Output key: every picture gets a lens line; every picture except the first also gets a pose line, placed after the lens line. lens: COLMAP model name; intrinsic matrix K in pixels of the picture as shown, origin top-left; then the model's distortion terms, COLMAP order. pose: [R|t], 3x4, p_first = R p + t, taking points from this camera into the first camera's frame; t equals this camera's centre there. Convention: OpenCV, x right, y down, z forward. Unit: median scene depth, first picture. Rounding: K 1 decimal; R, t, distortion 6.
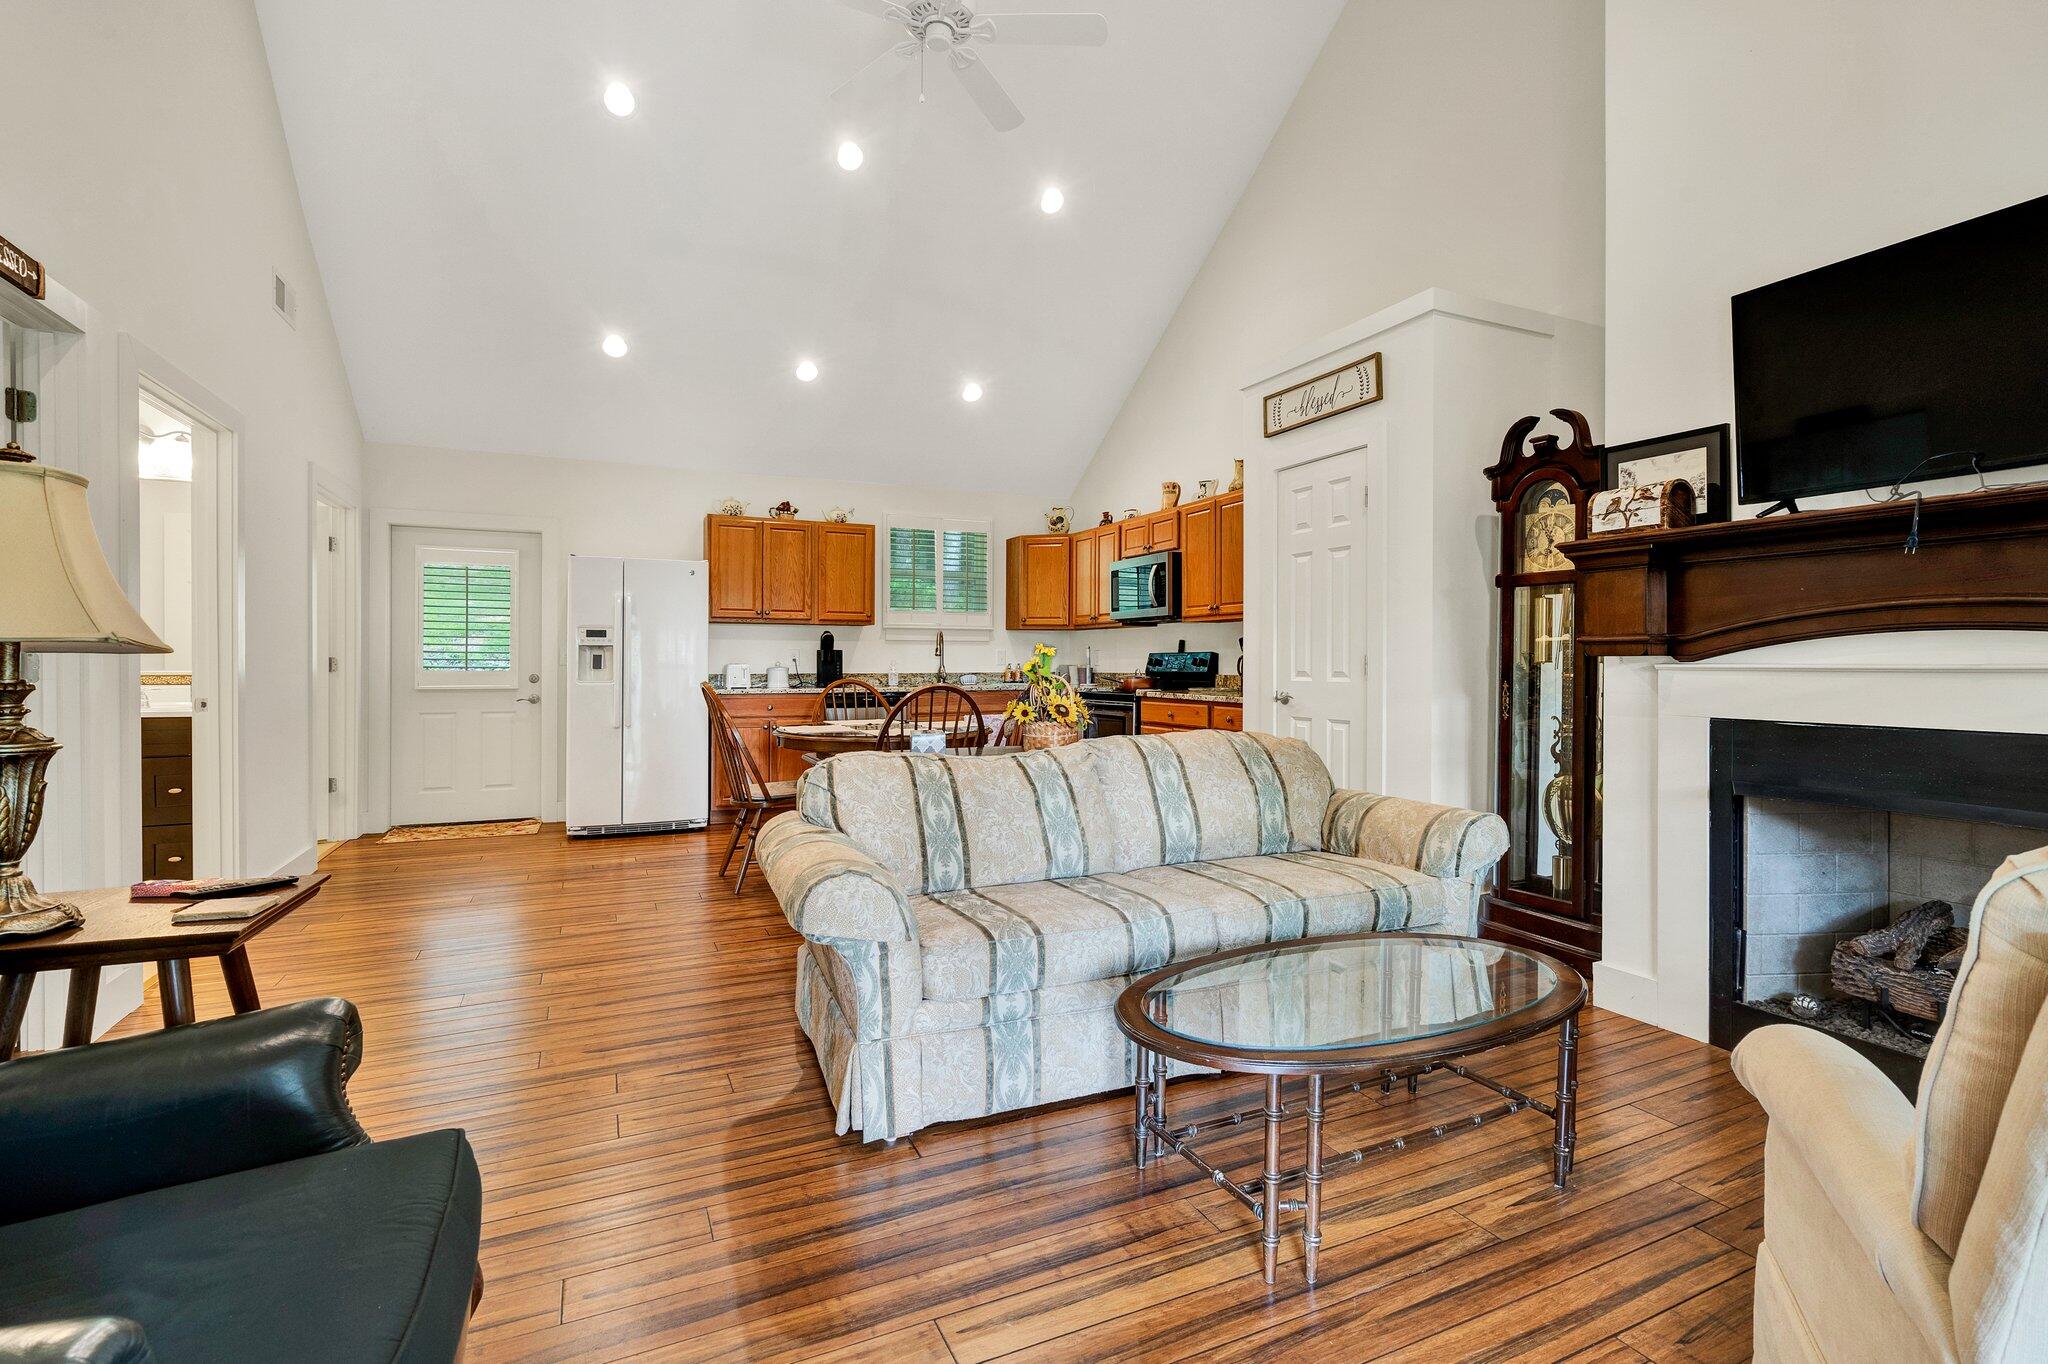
lens RADIAL K [[935.8, 0, 1034.1], [0, 935.8, 665.5], [0, 0, 1]] dist [-0.005668, 0.001338]
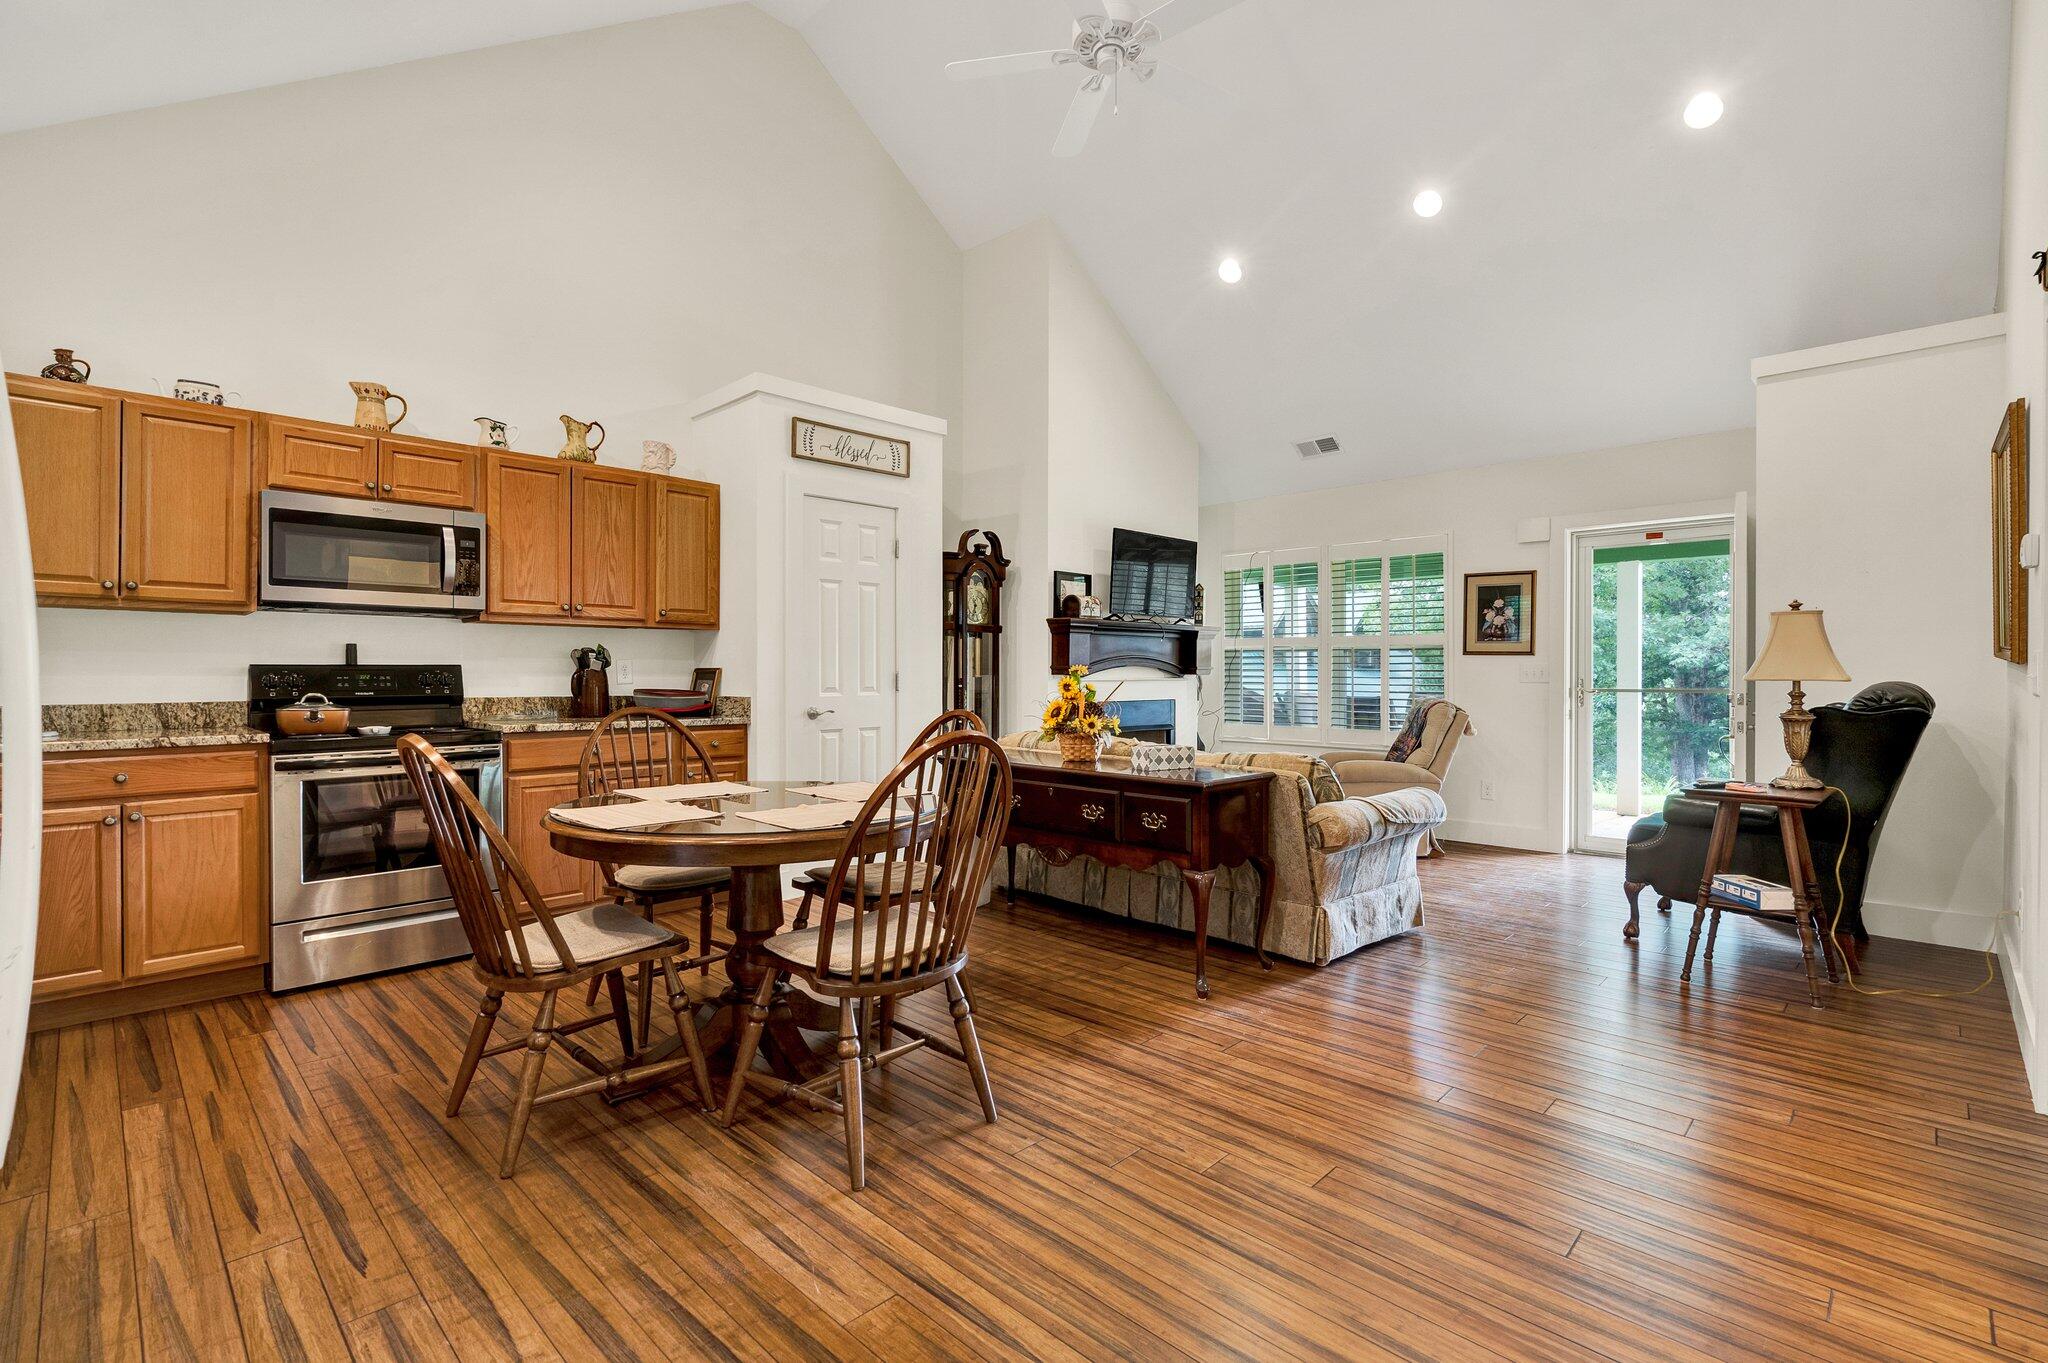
lens RADIAL K [[935.8, 0, 1033.6], [0, 935.8, 681.9], [0, 0, 1]] dist [-0.005668, 0.001338]
pose [[-0.348029, -0.008816, 0.937442, -0.856743], [0.003330, 0.999938, 0.010640, -0.011787], [-0.937478, 0.006825, -0.347978, 1.203340]]
